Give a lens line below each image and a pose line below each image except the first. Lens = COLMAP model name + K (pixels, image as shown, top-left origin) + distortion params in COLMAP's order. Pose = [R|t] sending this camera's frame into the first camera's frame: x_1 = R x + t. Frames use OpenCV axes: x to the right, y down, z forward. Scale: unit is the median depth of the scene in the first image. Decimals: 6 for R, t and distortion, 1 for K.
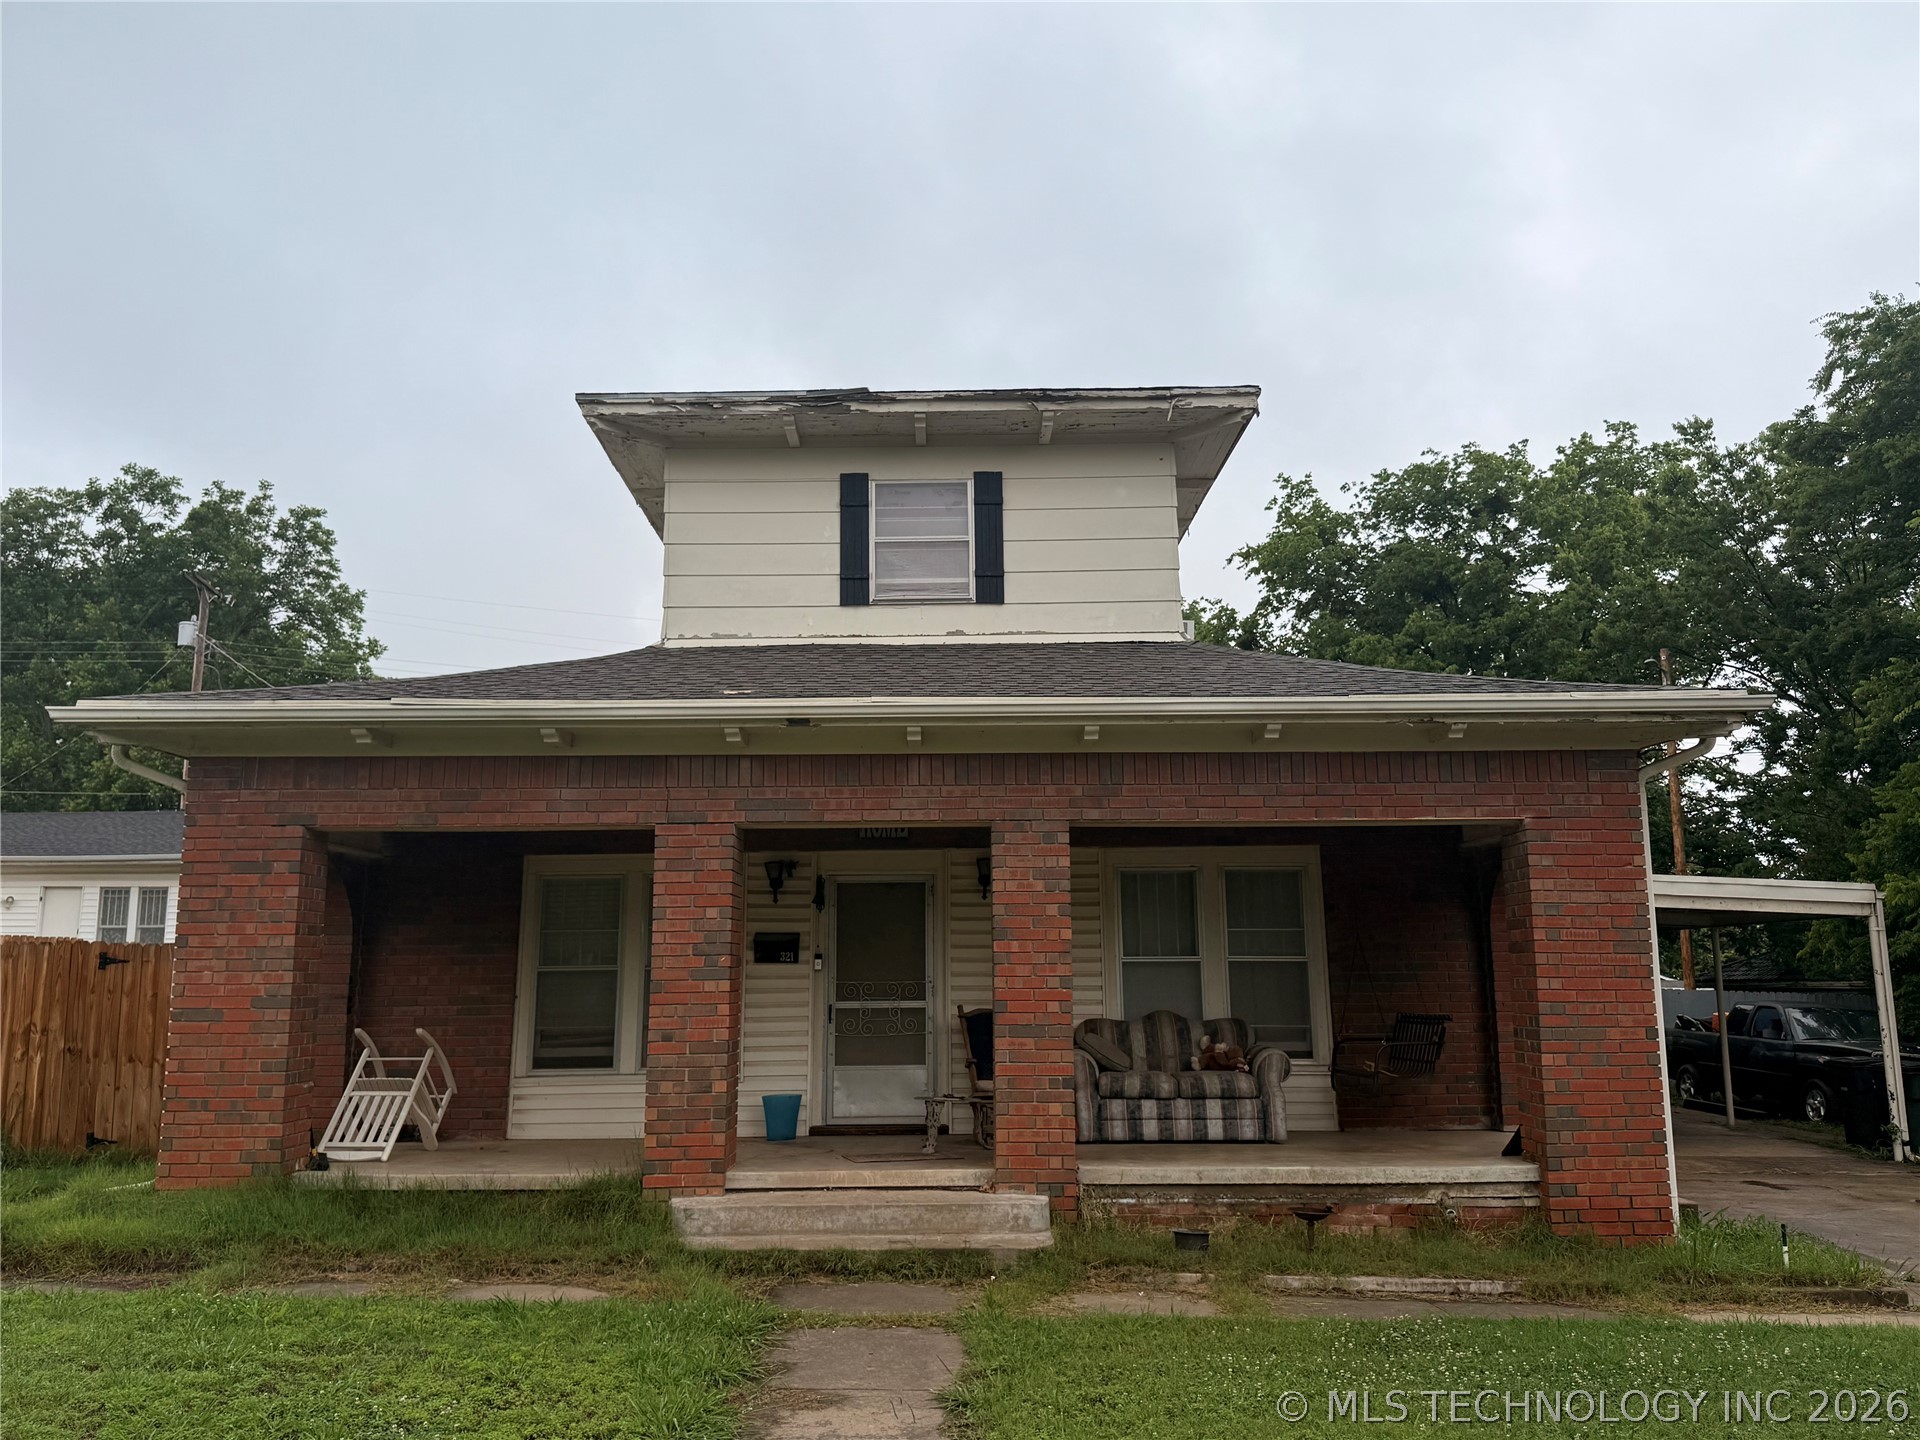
lens RADIAL K [[1489.2, 0, 960.0], [0, 1489.2, 720.0], [0, 0, 1]] dist [0.017988, -0.000825]
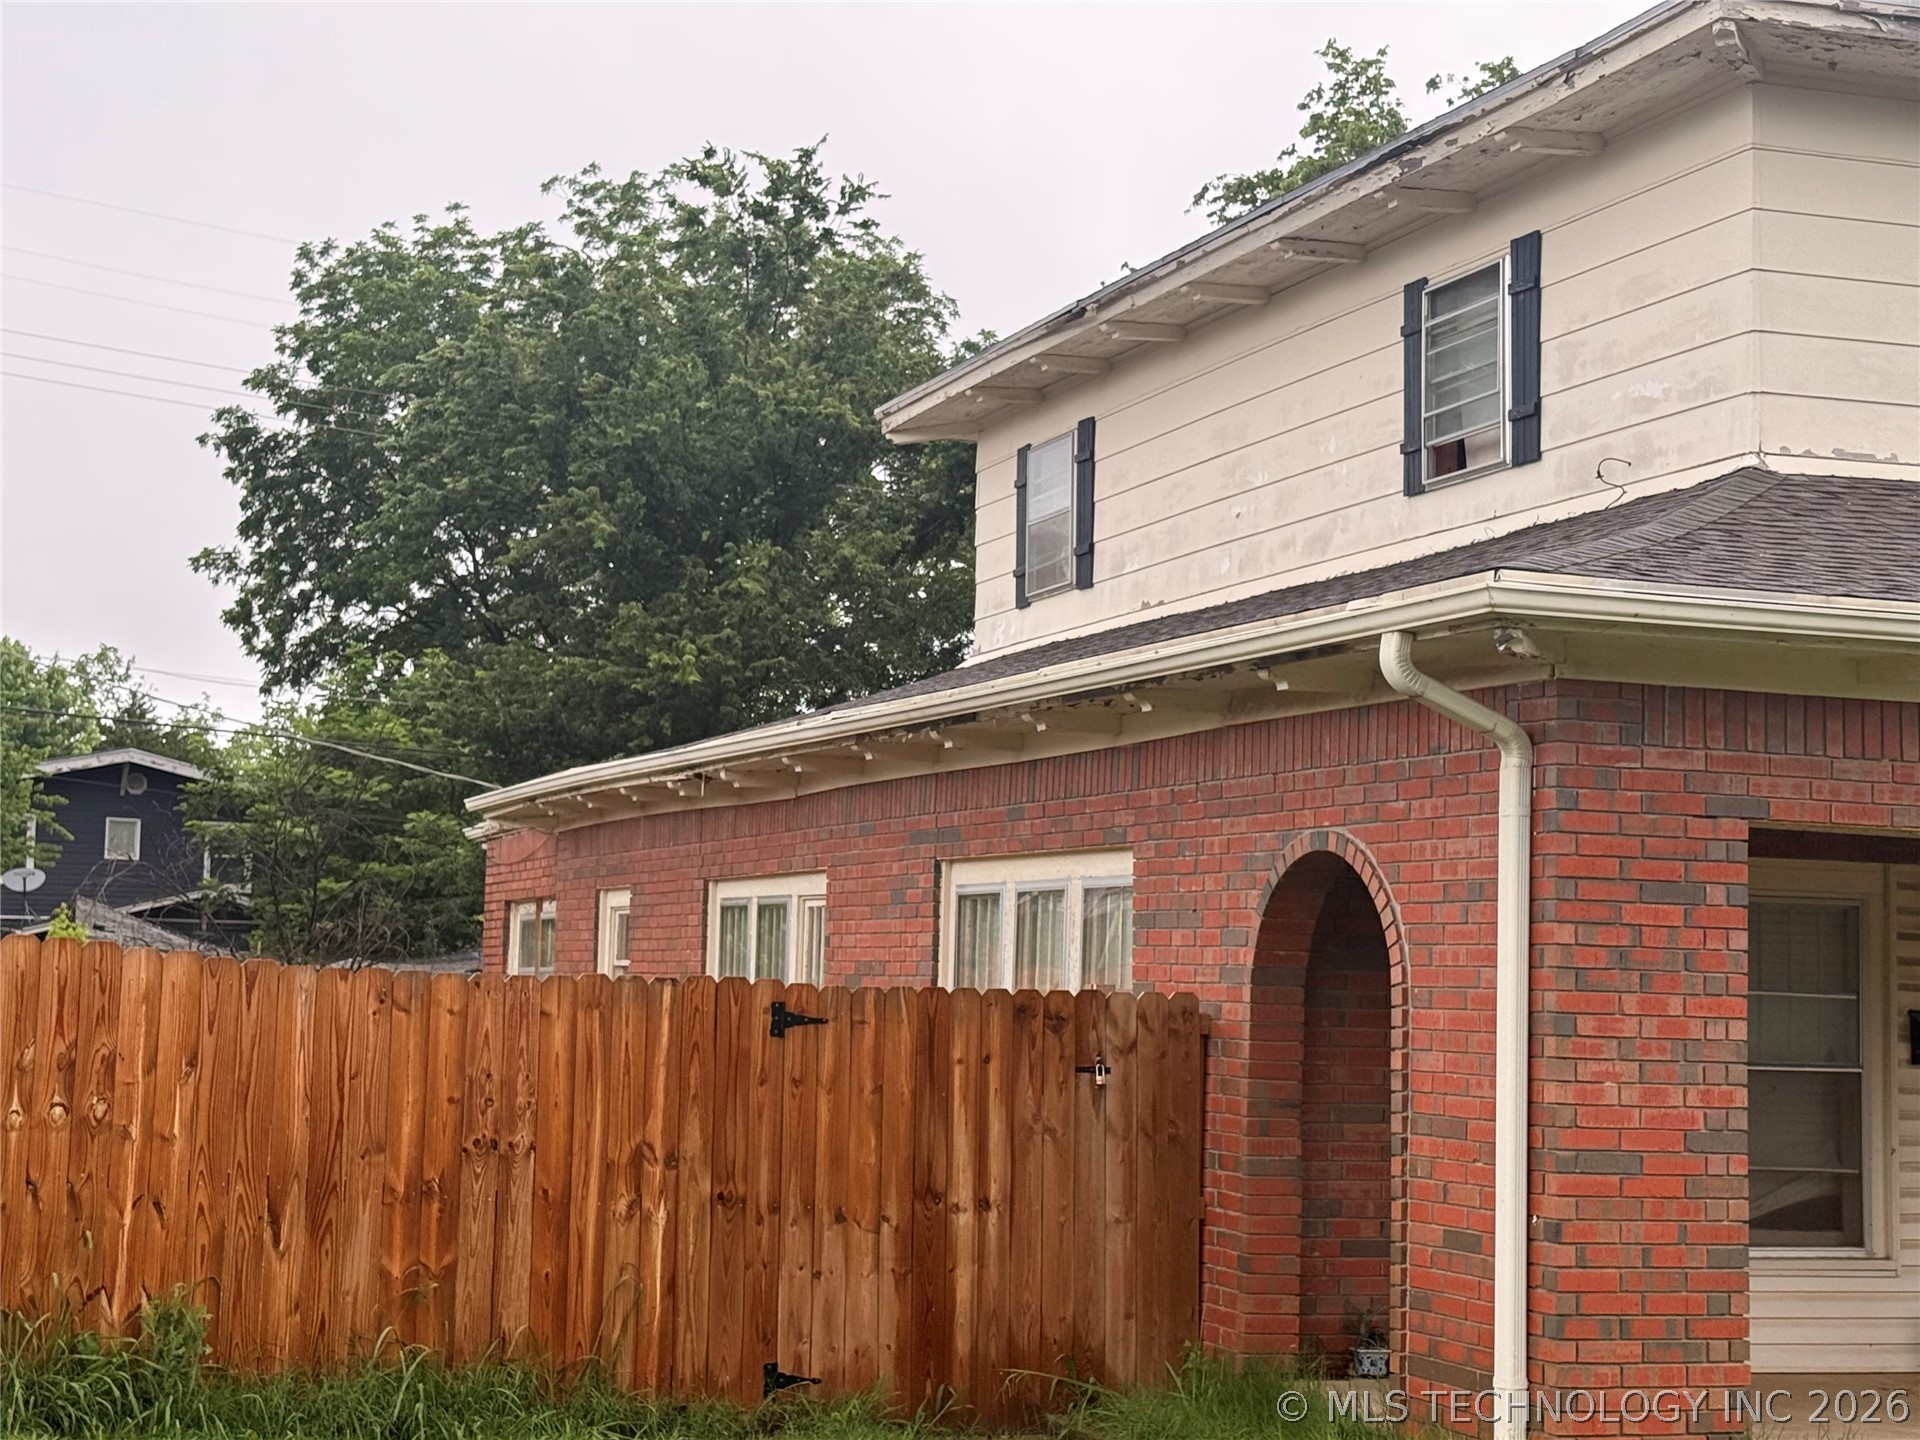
lens RADIAL K [[3121.1, 0, 960.0], [0, 3121.1, 720.0], [0, 0, 1]] dist [0.163990, -0.081976]
pose [[0.937420, 0.055741, 0.343709, -0.885620], [-0.087738, 0.993066, 0.078243, -0.023536], [-0.336965, -0.103503, 0.935811, 0.024983]]
